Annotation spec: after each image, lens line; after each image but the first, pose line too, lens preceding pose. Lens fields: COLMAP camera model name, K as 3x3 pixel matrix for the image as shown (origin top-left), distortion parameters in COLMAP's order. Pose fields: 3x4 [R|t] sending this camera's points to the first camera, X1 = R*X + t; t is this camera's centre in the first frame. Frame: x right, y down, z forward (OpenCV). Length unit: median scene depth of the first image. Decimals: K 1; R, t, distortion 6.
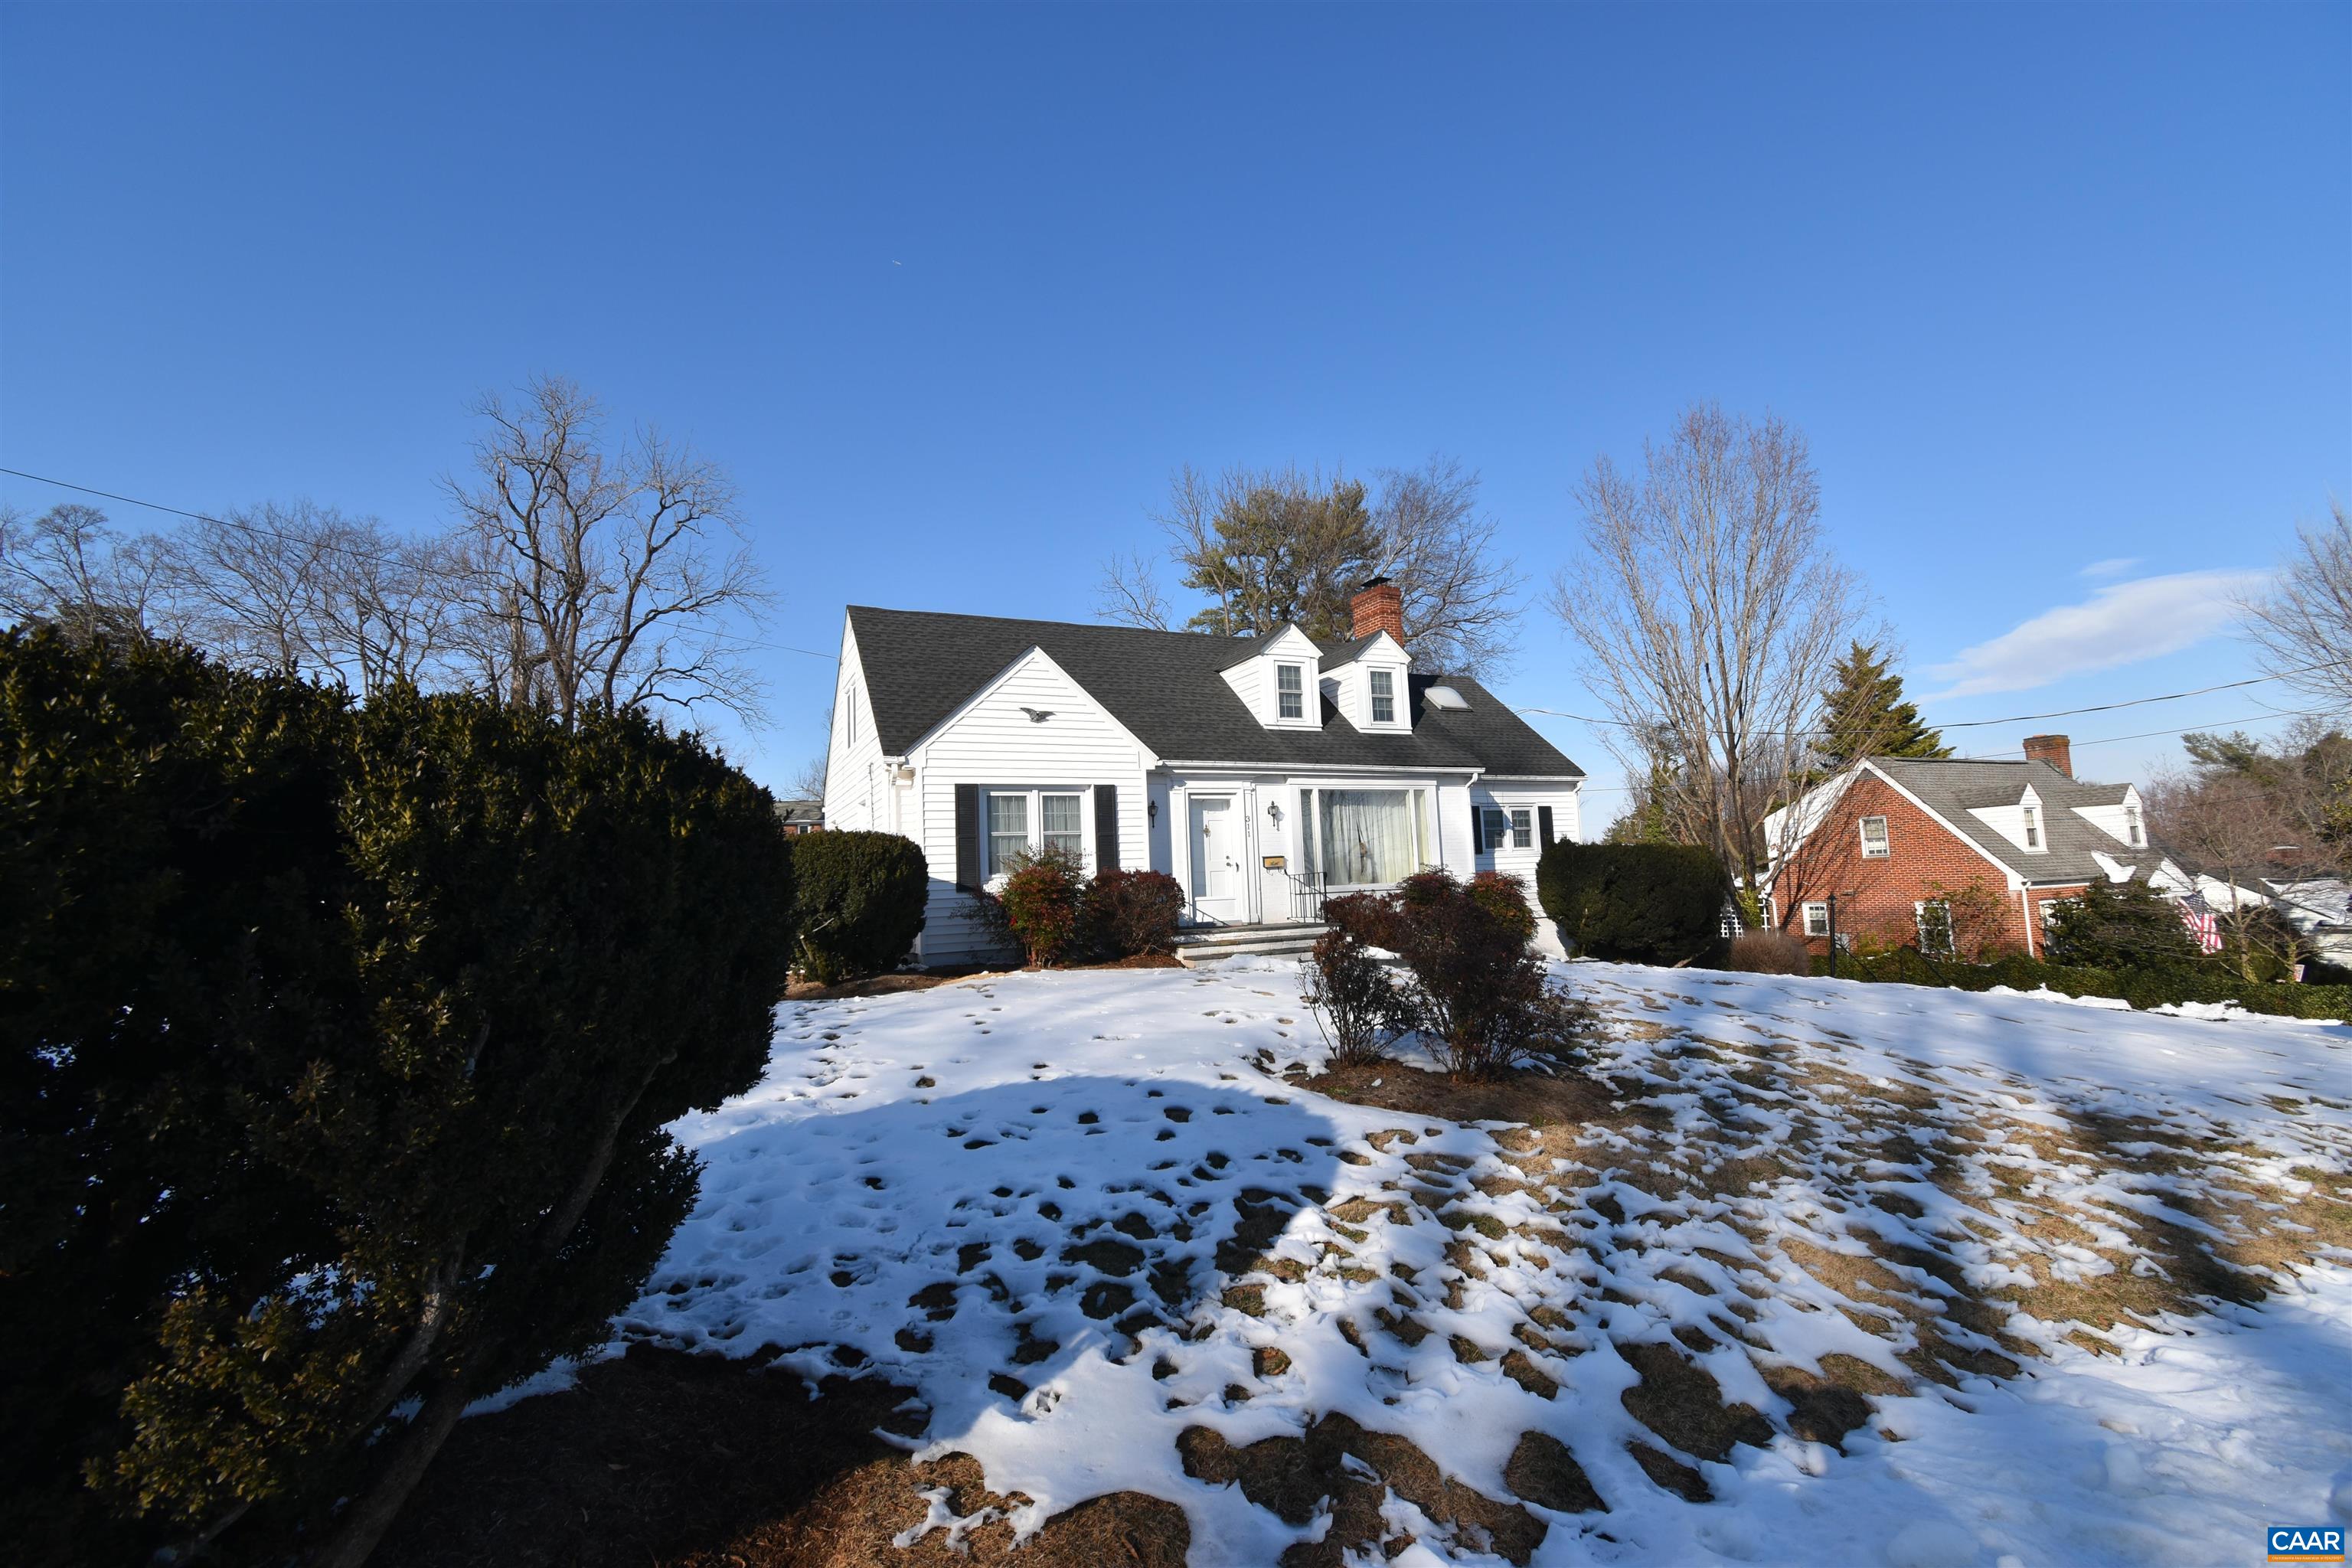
lens RADIAL K [[1034.1, 0, 1187.1], [0, 1034.1, 768.9], [0, 0, 1]] dist [0.004262, -0.001595]
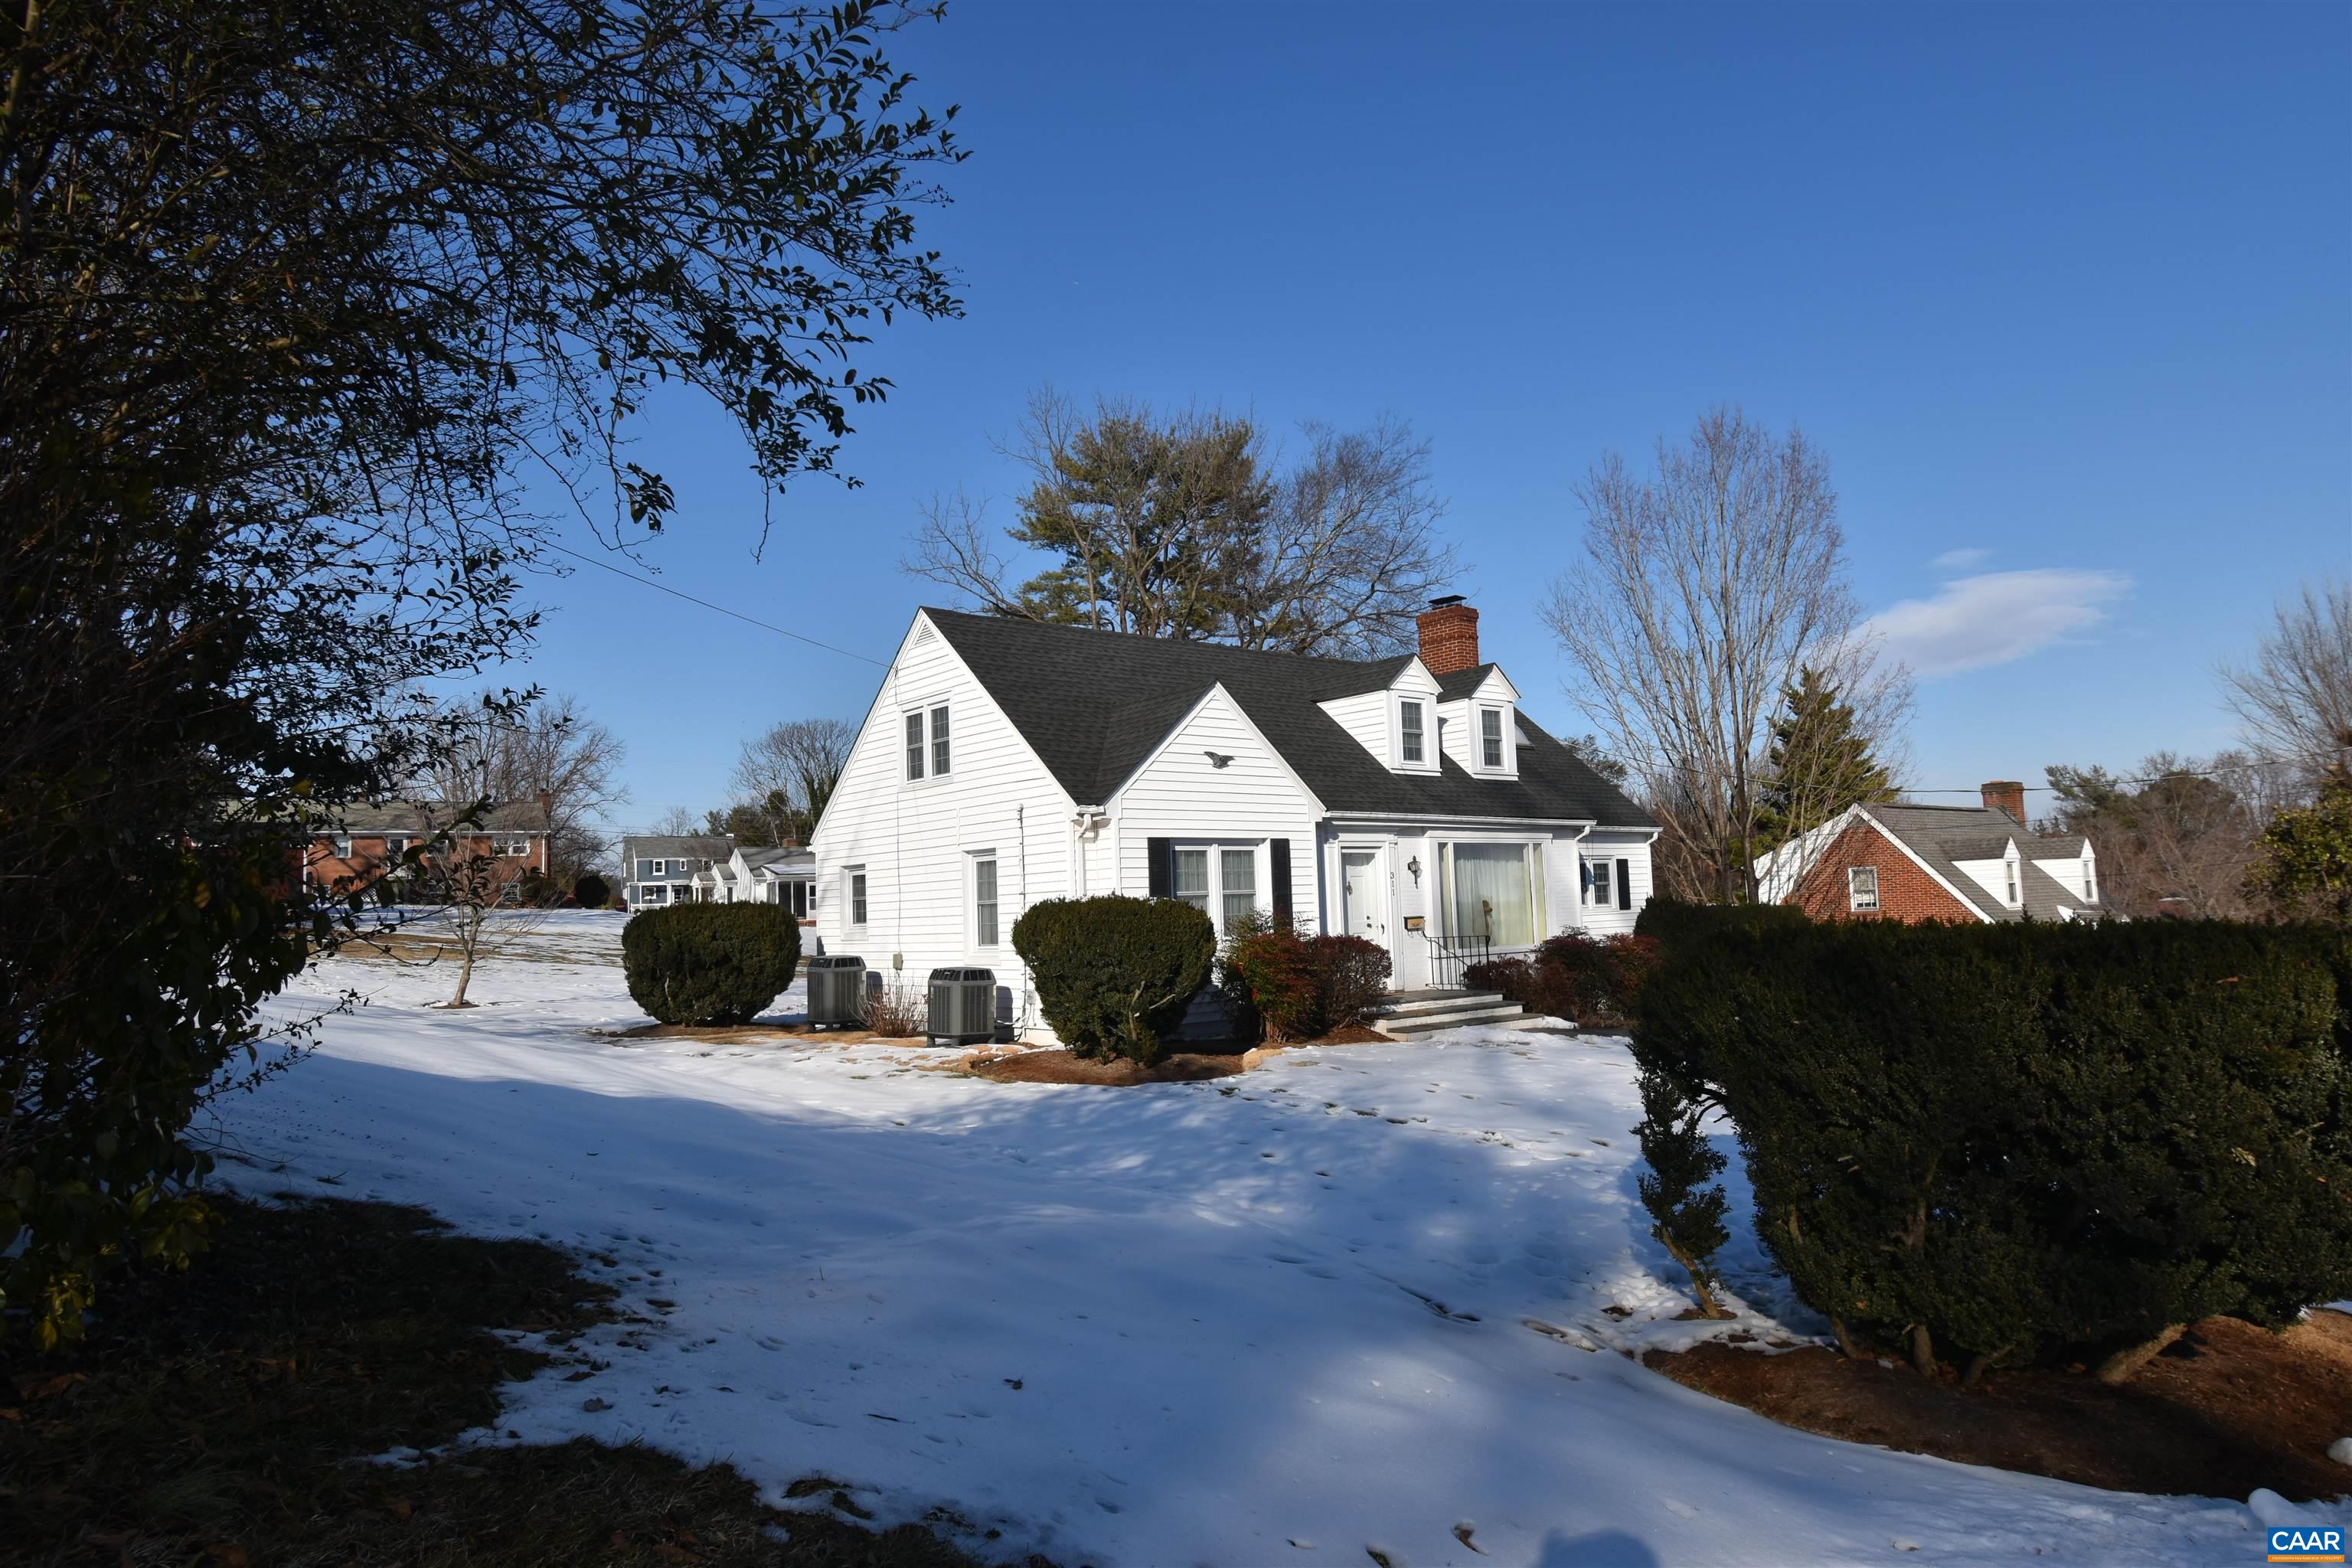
lens RADIAL K [[1391.1, 0, 1184.0], [0, 1391.1, 802.0], [0, 0, 1]] dist [0.000237, -0.004826]
pose [[0.972578, 0.028997, 0.230761, -0.368023], [-0.035989, 0.999010, 0.026145, -0.037731], [-0.229775, -0.033733, 0.972659, -0.131954]]
